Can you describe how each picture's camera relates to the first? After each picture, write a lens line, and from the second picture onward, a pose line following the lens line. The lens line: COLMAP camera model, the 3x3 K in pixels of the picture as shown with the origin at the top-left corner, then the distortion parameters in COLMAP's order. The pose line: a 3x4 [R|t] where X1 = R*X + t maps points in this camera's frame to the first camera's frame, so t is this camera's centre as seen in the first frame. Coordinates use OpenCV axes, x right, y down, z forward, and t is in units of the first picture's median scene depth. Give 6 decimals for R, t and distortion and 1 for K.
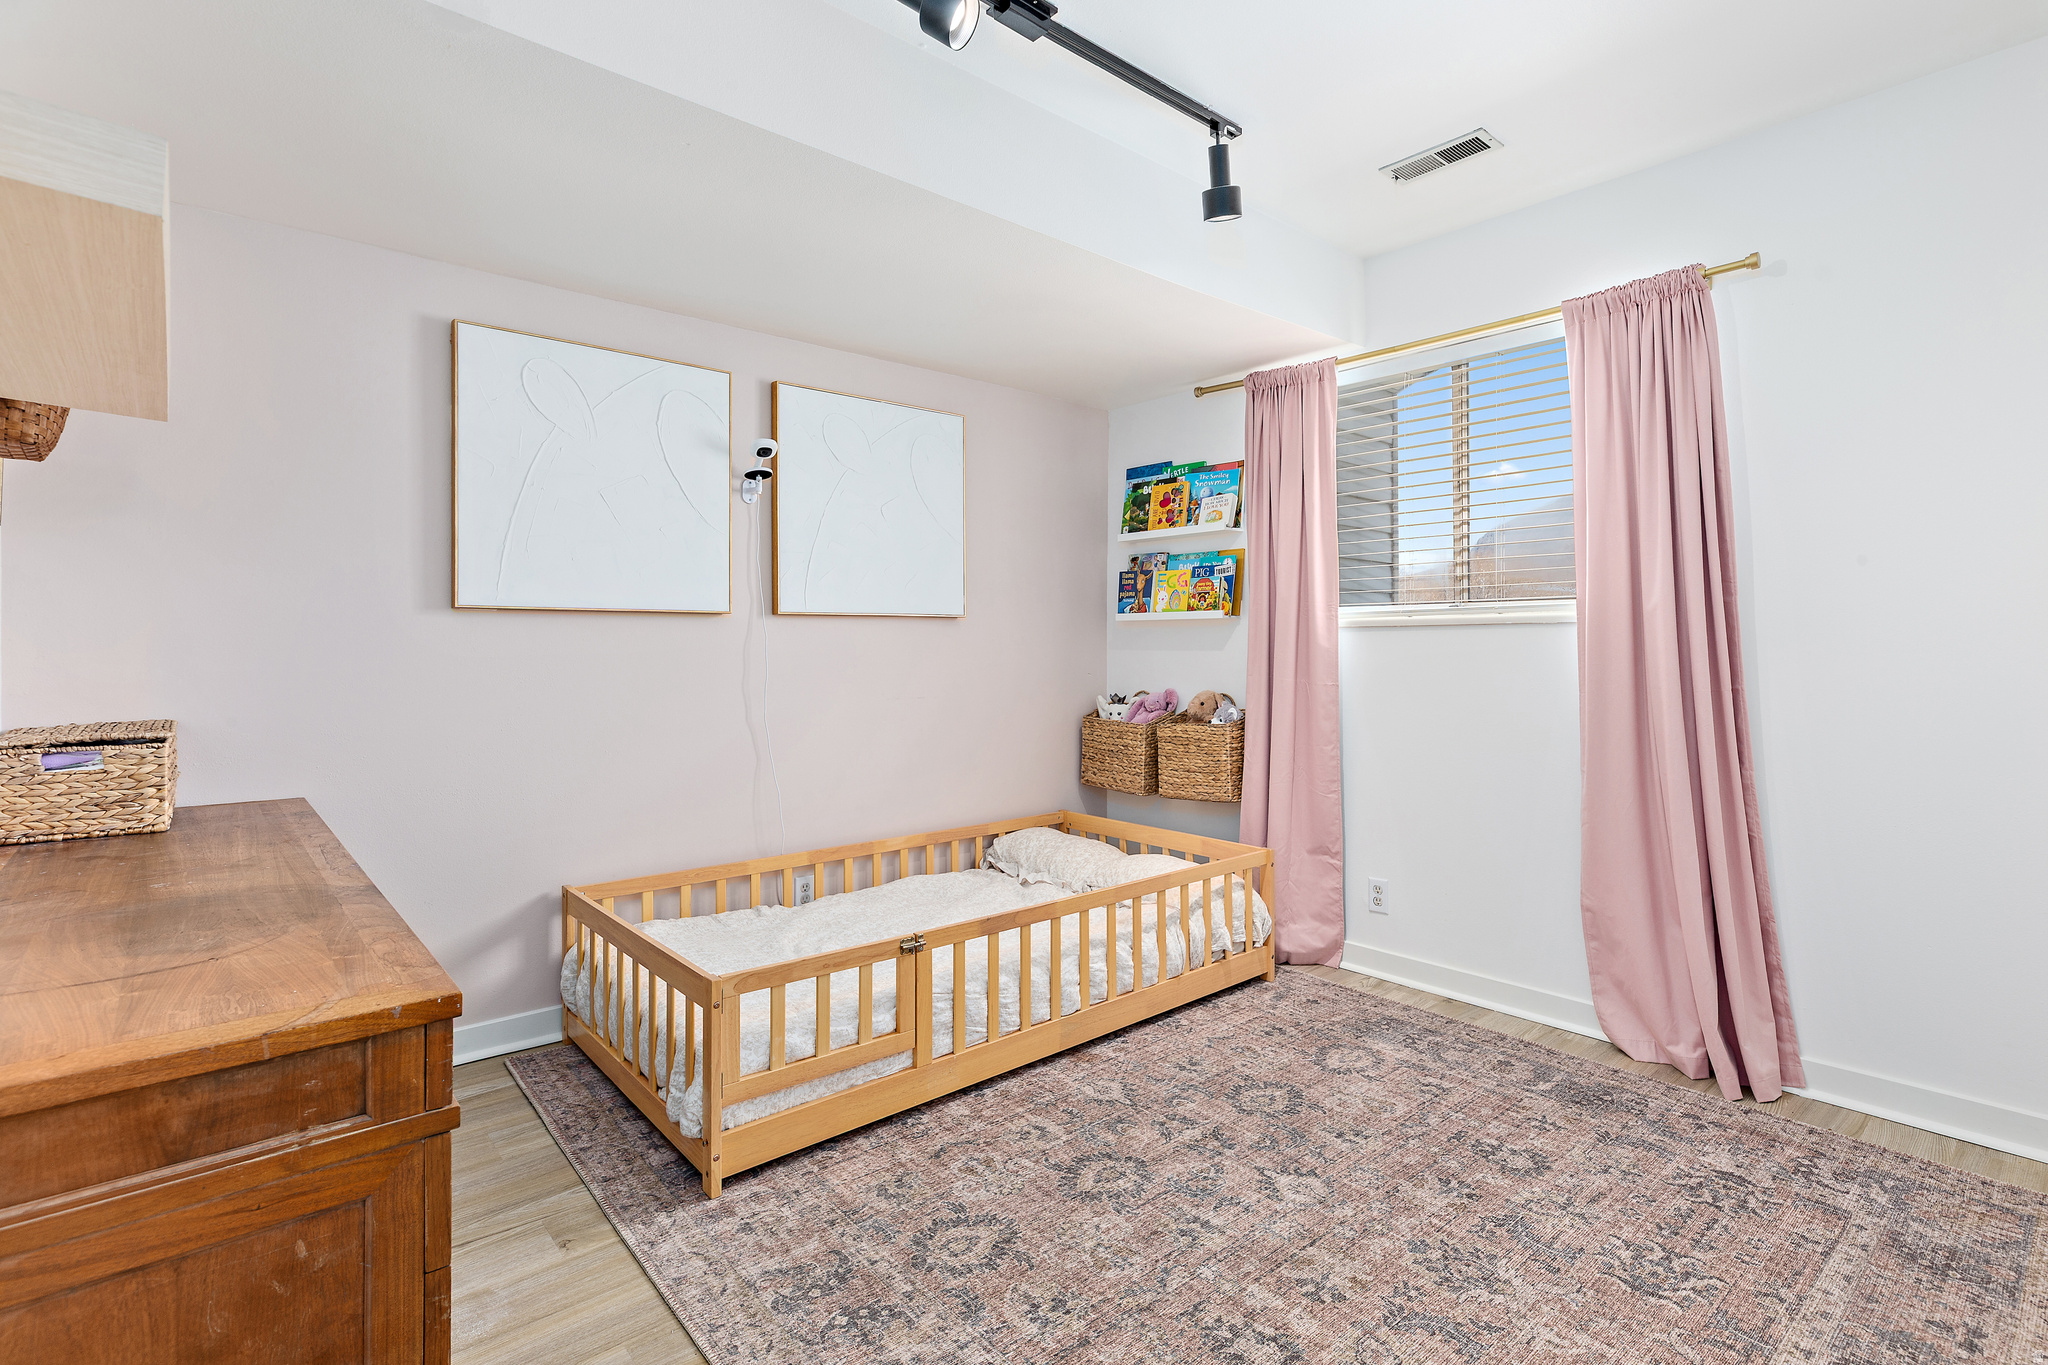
lens RADIAL K [[965.8, 0, 1028.3], [0, 965.8, 644.3], [0, 0, 1]] dist [0.002027, 0.000032]
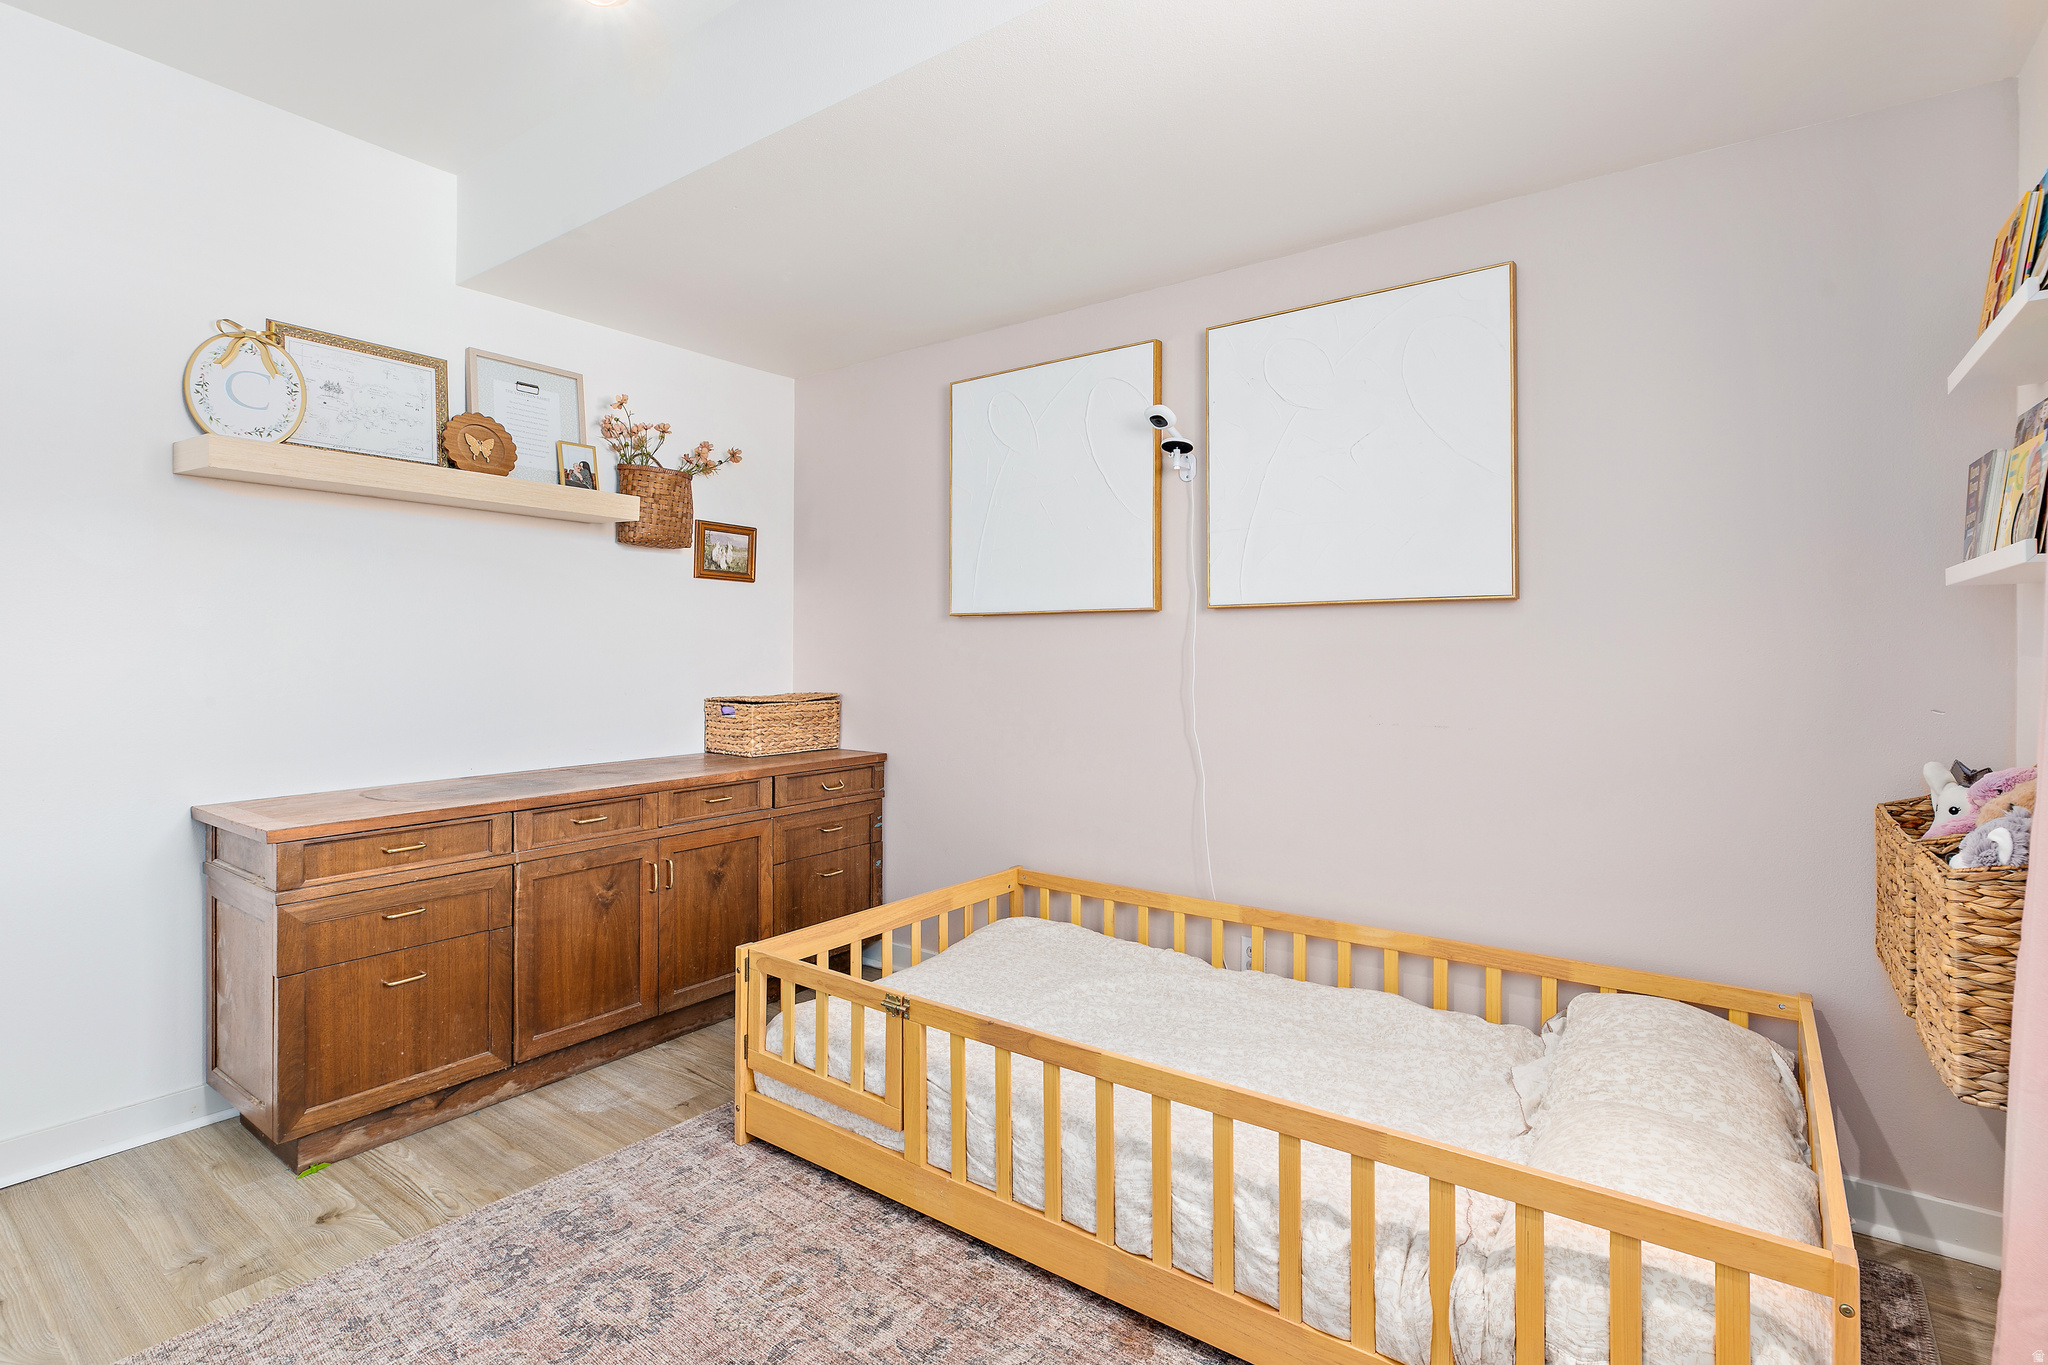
lens RADIAL K [[965.8, 0, 1028.3], [0, 965.8, 644.3], [0, 0, 1]] dist [0.002027, 0.000032]
pose [[0.220404, -0.007150, -0.975382, 0.703077], [0.004916, 0.999969, -0.006220, 0.005184], [0.975396, -0.003424, 0.220432, 0.907521]]
